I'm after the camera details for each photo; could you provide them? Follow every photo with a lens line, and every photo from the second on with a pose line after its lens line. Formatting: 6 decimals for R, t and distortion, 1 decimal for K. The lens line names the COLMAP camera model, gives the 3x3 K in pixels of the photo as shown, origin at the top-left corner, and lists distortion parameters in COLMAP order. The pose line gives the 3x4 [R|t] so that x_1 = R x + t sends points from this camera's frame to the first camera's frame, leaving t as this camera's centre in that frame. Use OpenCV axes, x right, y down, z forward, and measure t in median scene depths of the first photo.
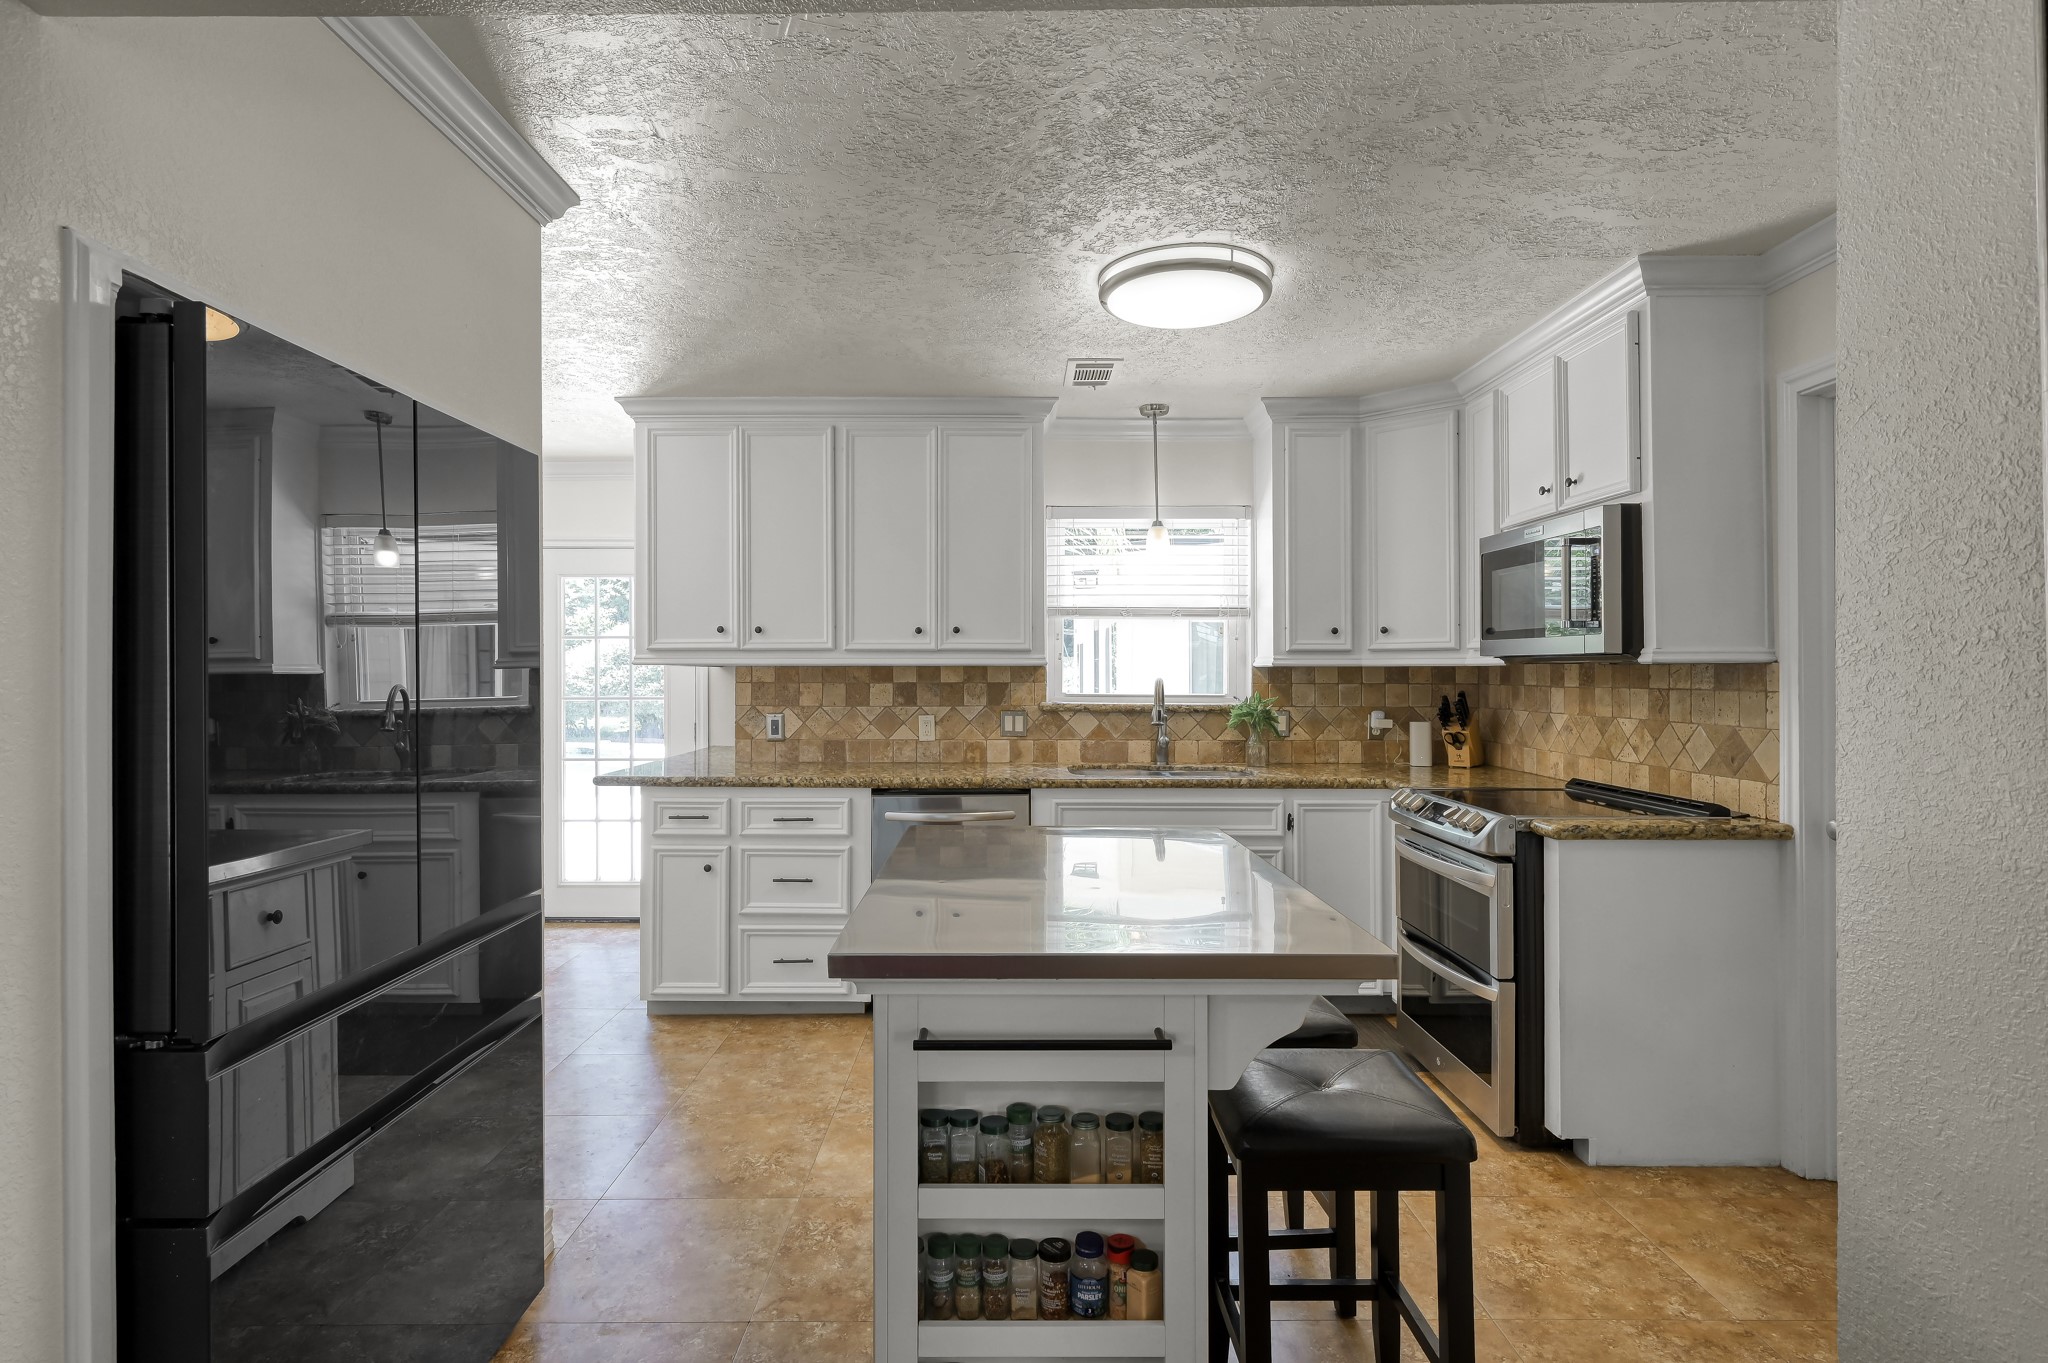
lens RADIAL K [[1048.9, 0, 1012.5], [0, 1048.9, 672.6], [0, 0, 1]] dist [0.000008, 0.000158]
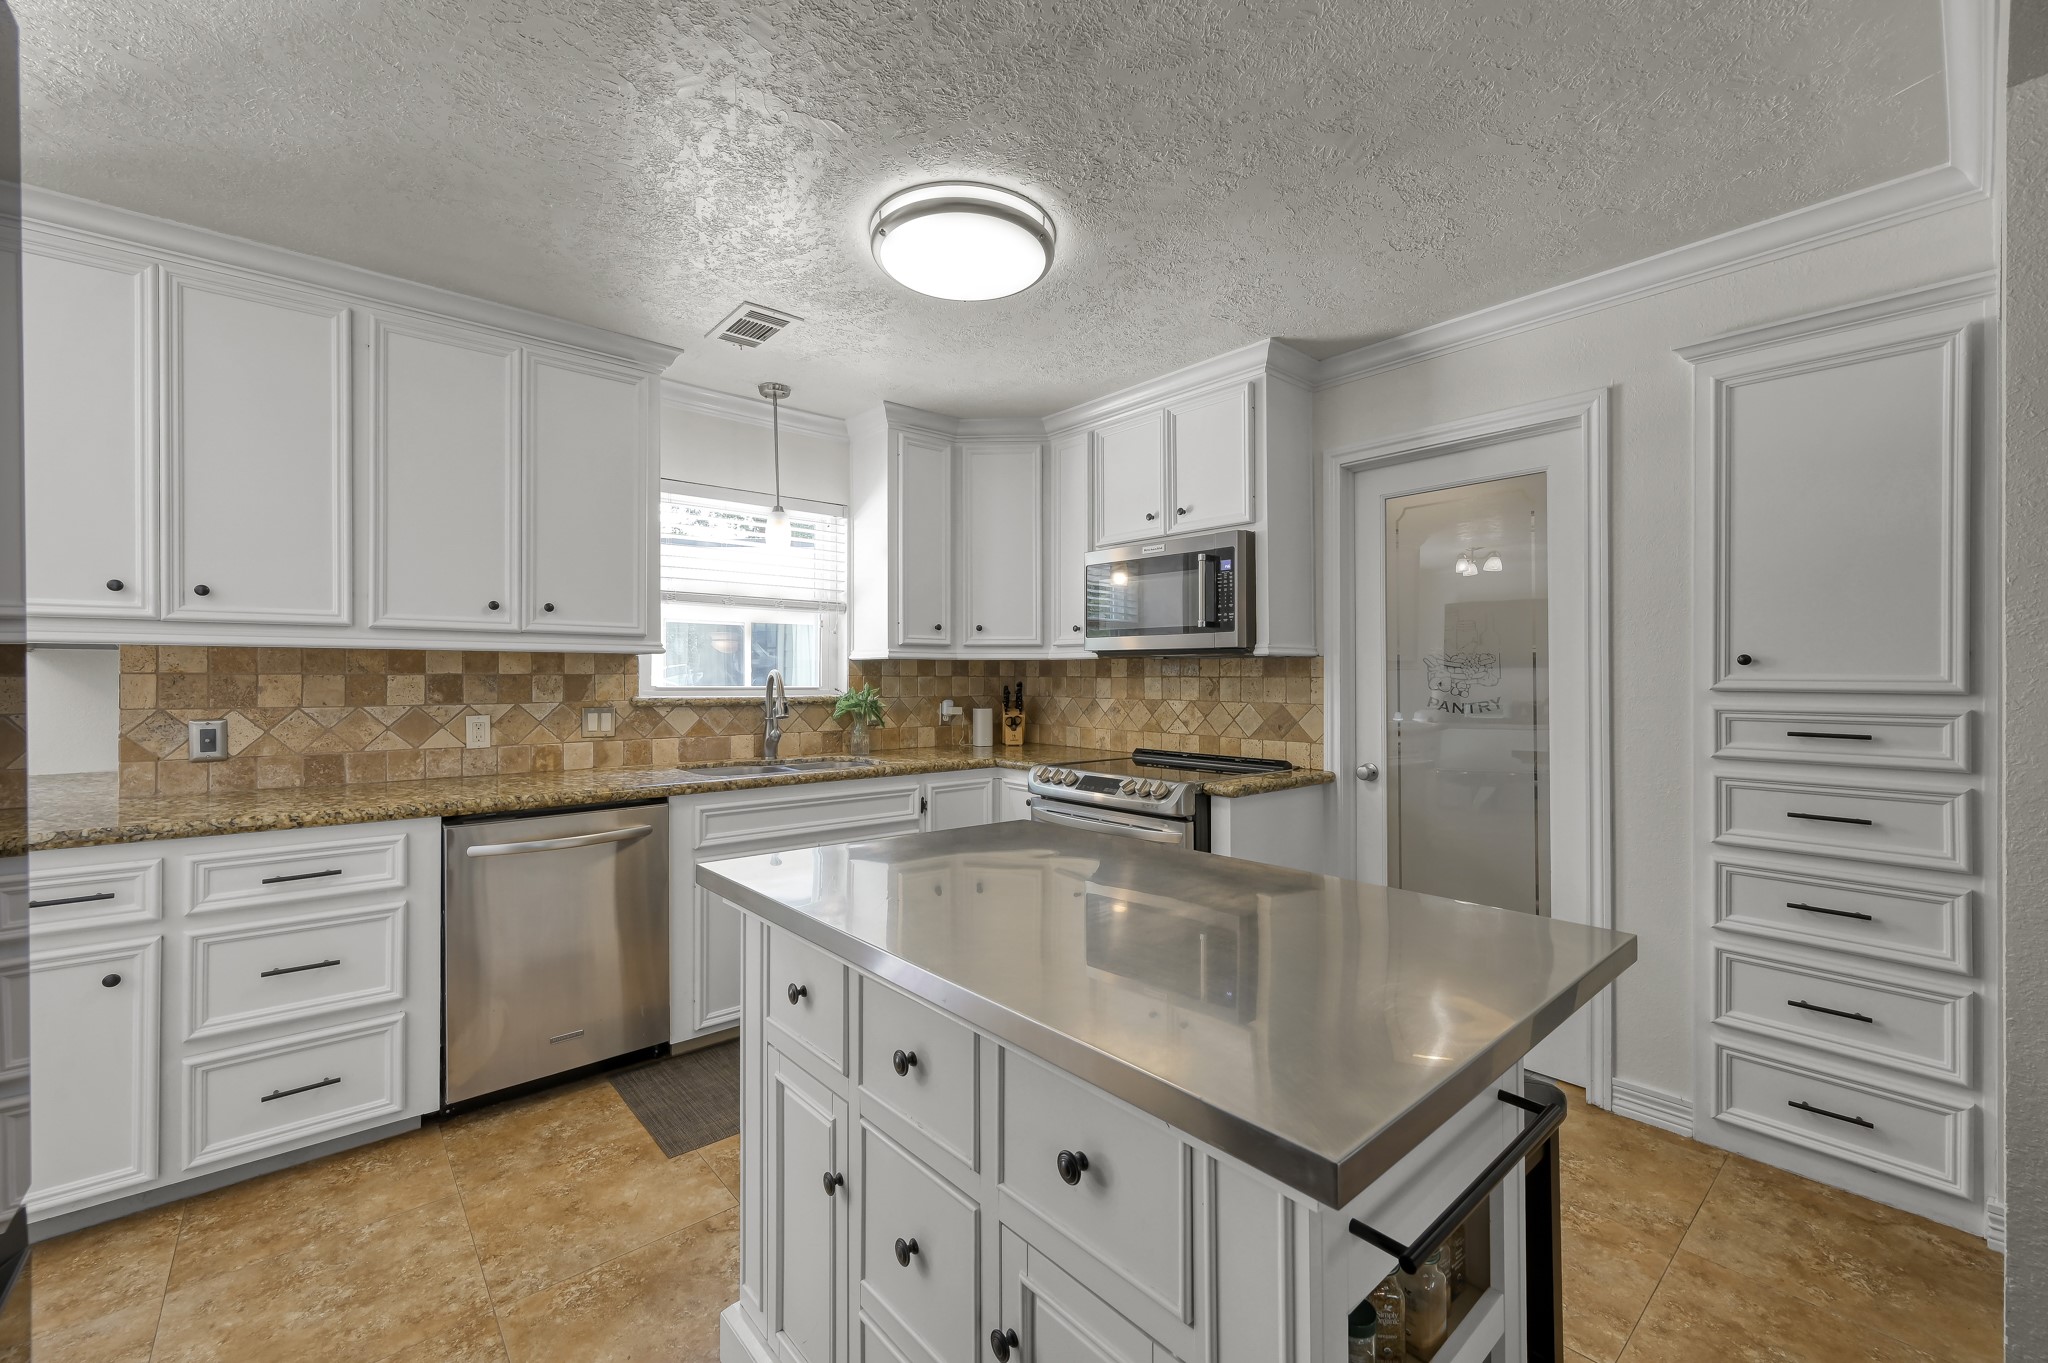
lens RADIAL K [[832.6, 0, 1028.7], [0, 832.6, 675.2], [0, 0, 1]] dist [0.000514, 0.000286]
pose [[0.754502, 0.001894, 0.656295, -0.194623], [-0.001272, 0.999998, -0.001424, 0.011684], [-0.656296, 0.000239, 0.754503, 0.278734]]
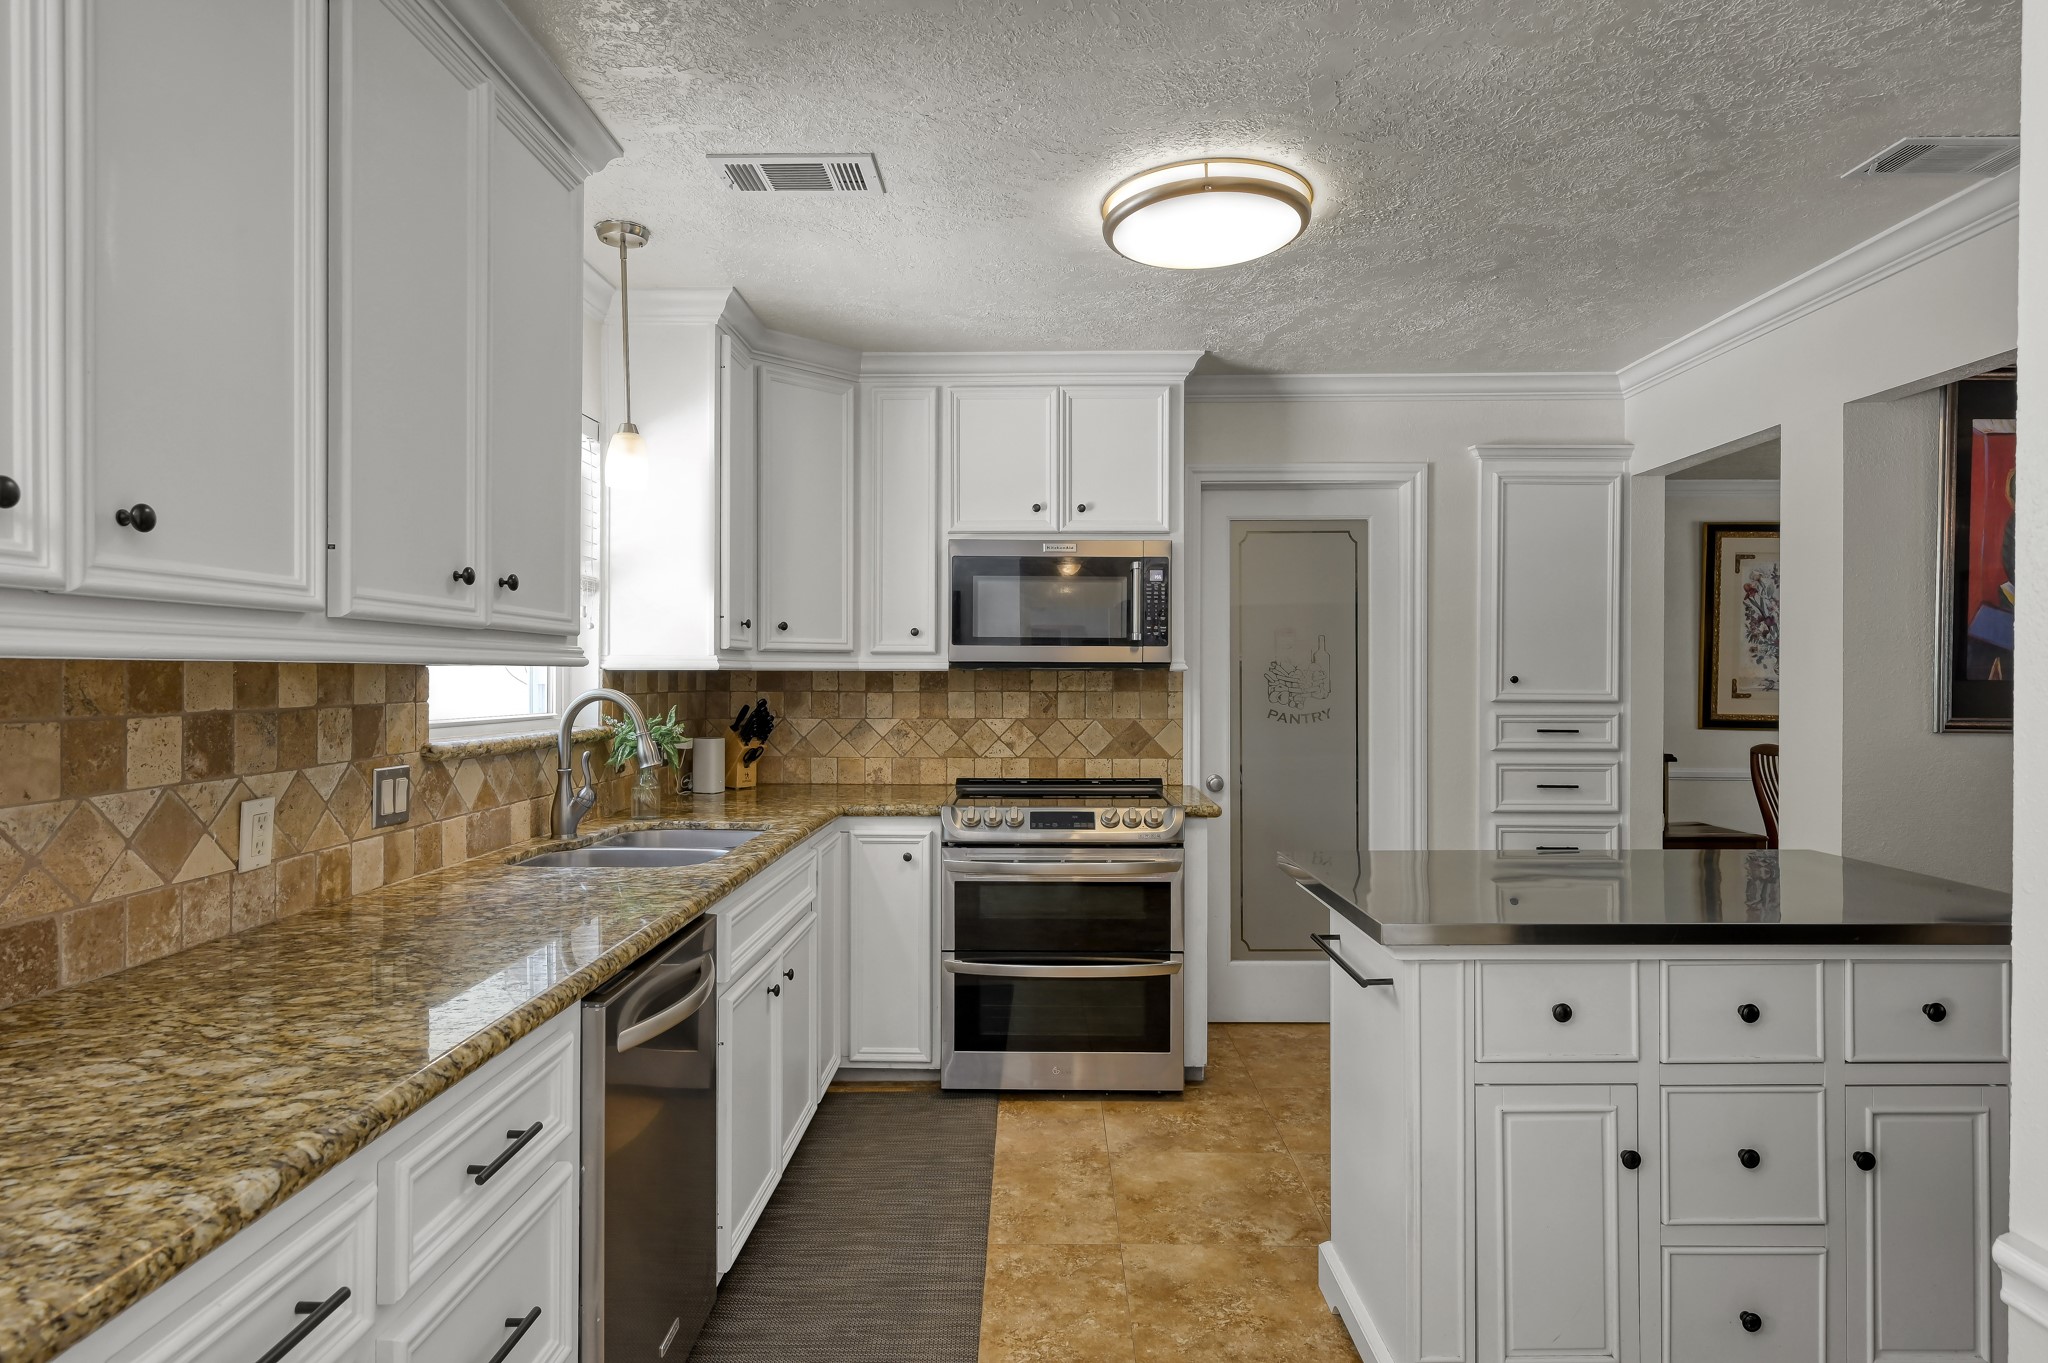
lens RADIAL K [[1125.1, 0, 1028.4], [0, 1125.1, 676.2], [0, 0, 1]] dist [-0.001603, 0.000172]
pose [[0.016102, -0.002333, 0.999868, -0.507173], [-0.001164, 0.999997, 0.002352, -0.003751], [-0.999870, -0.001201, 0.016099, 0.782372]]
